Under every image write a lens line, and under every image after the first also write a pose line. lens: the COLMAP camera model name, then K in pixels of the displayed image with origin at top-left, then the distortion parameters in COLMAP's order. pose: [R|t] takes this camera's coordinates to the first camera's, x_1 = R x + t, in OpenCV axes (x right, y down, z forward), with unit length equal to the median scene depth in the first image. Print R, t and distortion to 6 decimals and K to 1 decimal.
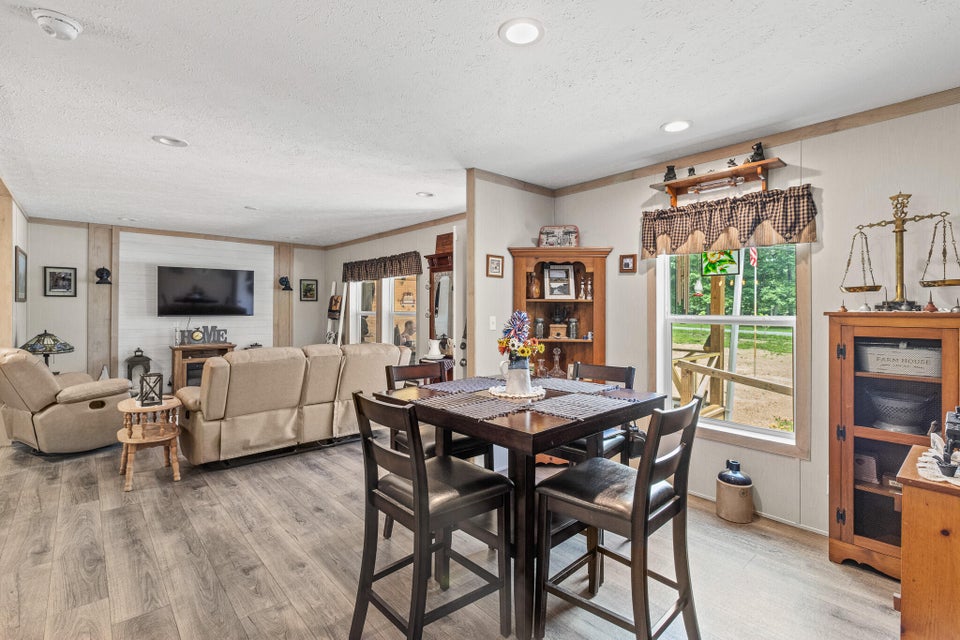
lens RADIAL K [[450.2, 0, 483.4], [0, 450.2, 312.8], [0, 0, 1]] dist [0.007560, -0.000109]
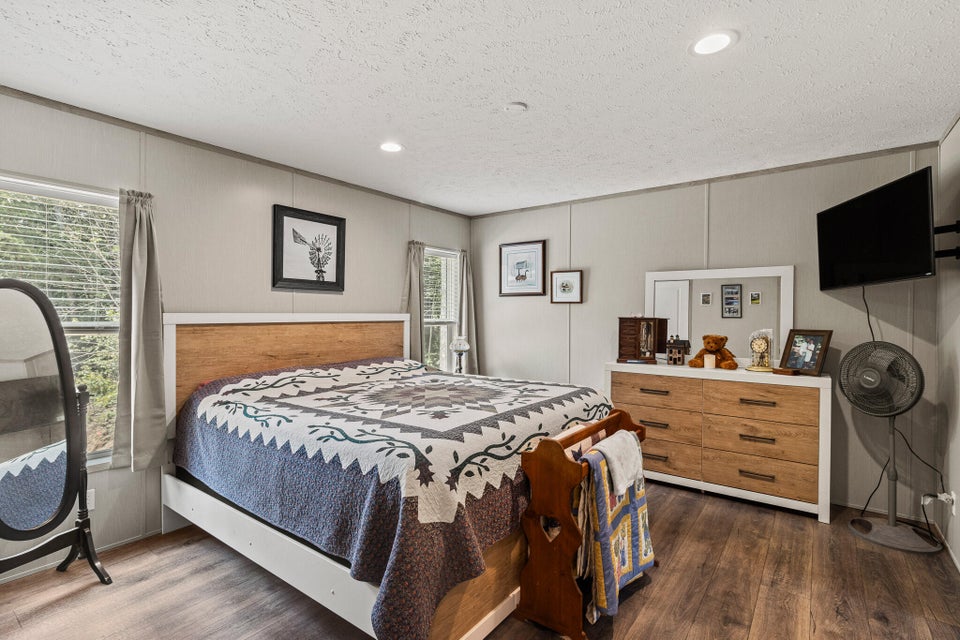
lens RADIAL K [[450.2, 0, 475.8], [0, 450.2, 316.5], [0, 0, 1]] dist [0.007560, -0.000109]
pose [[0.187396, -0.005112, -0.982271, 0.212647], [-0.003896, 0.999975, -0.005947, -0.015171], [0.982277, 0.004941, 0.187371, 0.279655]]
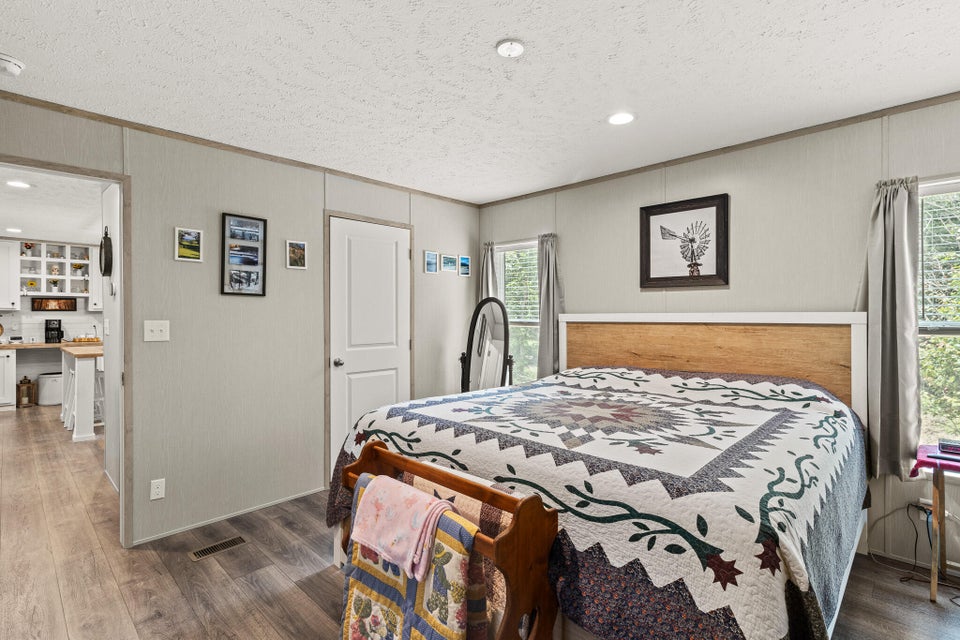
lens RADIAL K [[450.2, 0, 470.1], [0, 450.2, 315.0], [0, 0, 1]] dist [0.007560, -0.000109]
pose [[-0.997411, -0.003585, -0.071828, -1.603916], [-0.004156, 0.999961, 0.007799, -0.056601], [0.071797, 0.008078, -0.997387, 2.558948]]
